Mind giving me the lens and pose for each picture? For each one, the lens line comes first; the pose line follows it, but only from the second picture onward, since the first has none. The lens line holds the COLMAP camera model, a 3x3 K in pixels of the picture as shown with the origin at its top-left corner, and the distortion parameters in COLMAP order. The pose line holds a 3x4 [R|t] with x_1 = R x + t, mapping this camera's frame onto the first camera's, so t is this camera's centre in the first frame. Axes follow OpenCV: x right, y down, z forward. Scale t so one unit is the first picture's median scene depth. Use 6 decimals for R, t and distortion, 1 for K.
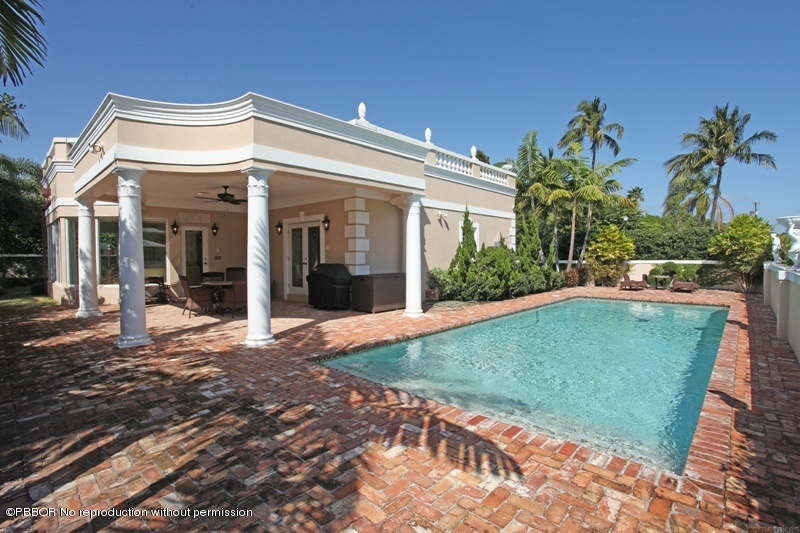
lens RADIAL K [[383.2, 0, 400.0], [0, 383.2, 266.5], [0, 0, 1]] dist [-0.062768, 0.000176]
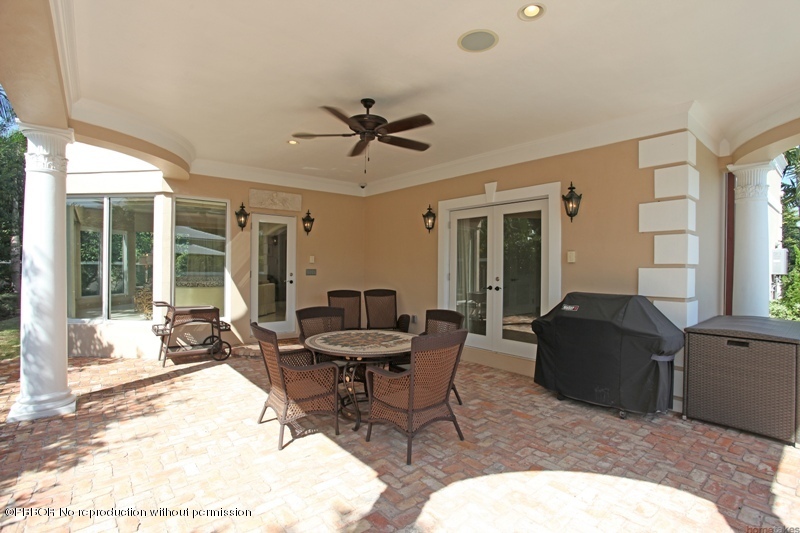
lens RADIAL K [[383.2, 0, 400.0], [0, 383.2, 266.5], [0, 0, 1]] dist [-0.062768, 0.000176]
pose [[0.991962, 0.013974, -0.125759, -0.308483], [-0.018495, 0.999221, -0.034854, -0.016009], [0.125174, 0.036899, 0.991448, 0.494351]]
